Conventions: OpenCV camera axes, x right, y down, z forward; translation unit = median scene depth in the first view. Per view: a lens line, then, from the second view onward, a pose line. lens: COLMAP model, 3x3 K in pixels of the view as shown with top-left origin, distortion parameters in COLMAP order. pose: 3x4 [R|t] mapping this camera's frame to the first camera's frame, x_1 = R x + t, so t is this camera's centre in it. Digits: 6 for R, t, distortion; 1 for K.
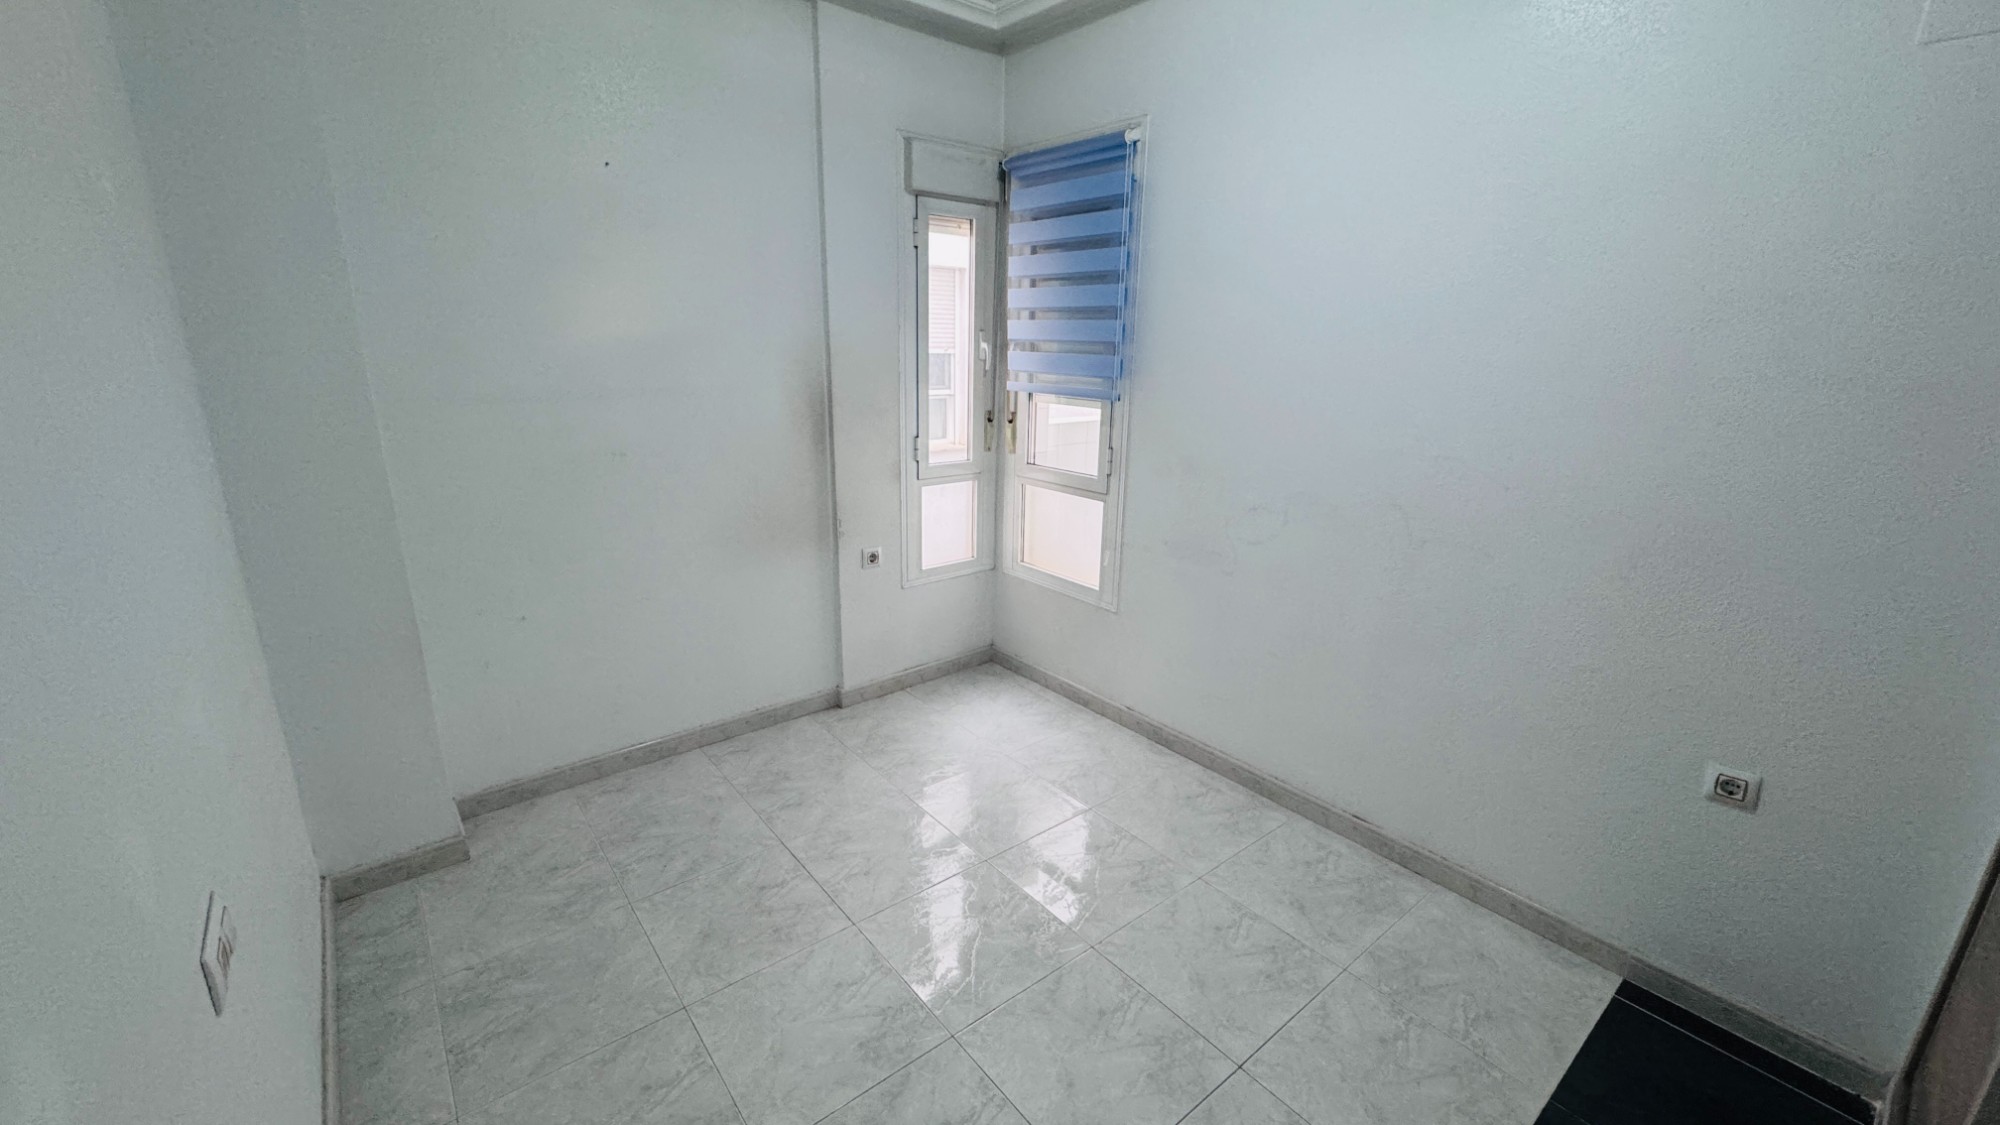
lens RADIAL K [[793.6, 0, 992.1], [0, 793.6, 560.9], [0, 0, 1]] dist [-0.003265, 0.000479]
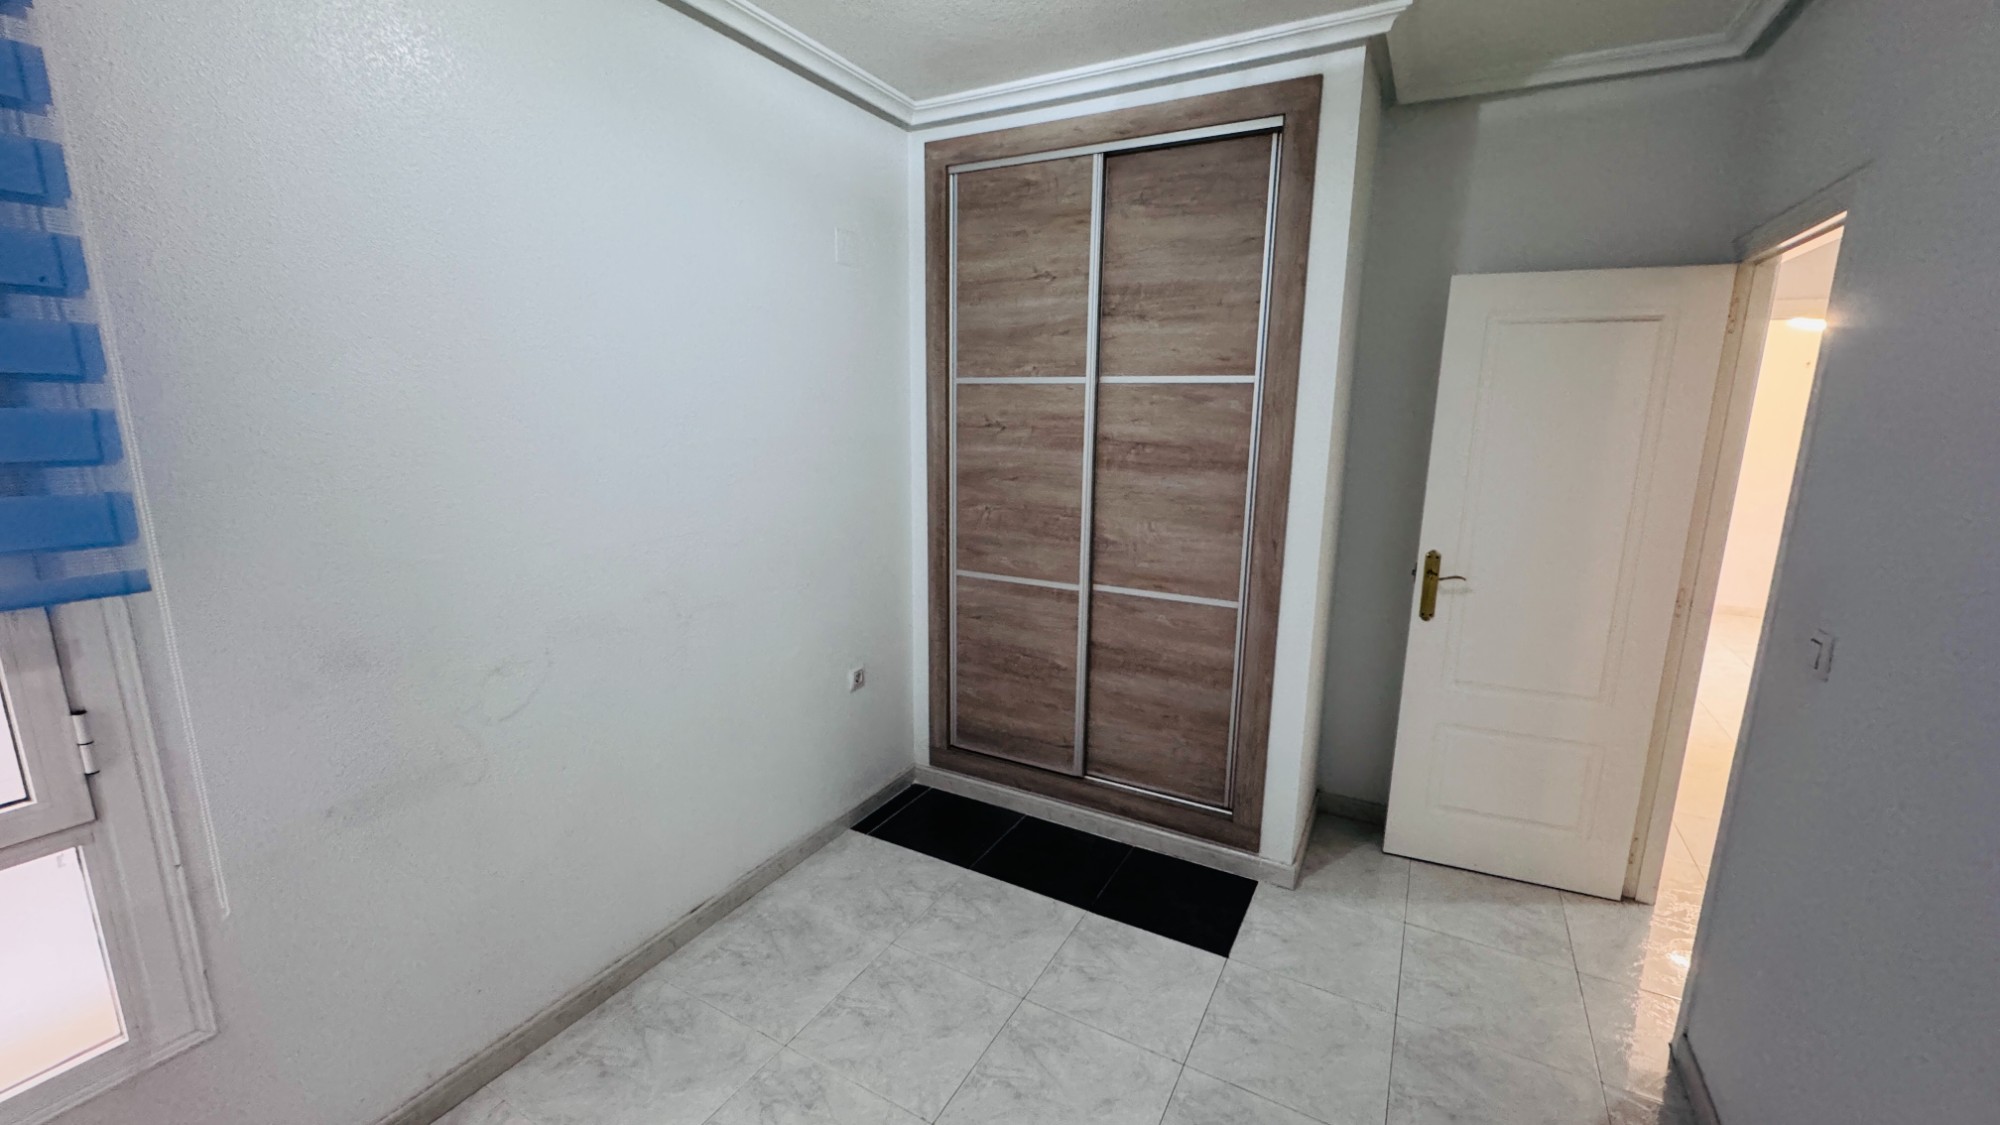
lens RADIAL K [[793.6, 0, 995.5], [0, 793.6, 561.3], [0, 0, 1]] dist [-0.003265, 0.000479]
pose [[-0.373526, -0.203595, 0.905002, -0.495245], [0.238929, 0.921583, 0.305939, -0.294715], [-0.896321, 0.330507, -0.295590, 0.873290]]
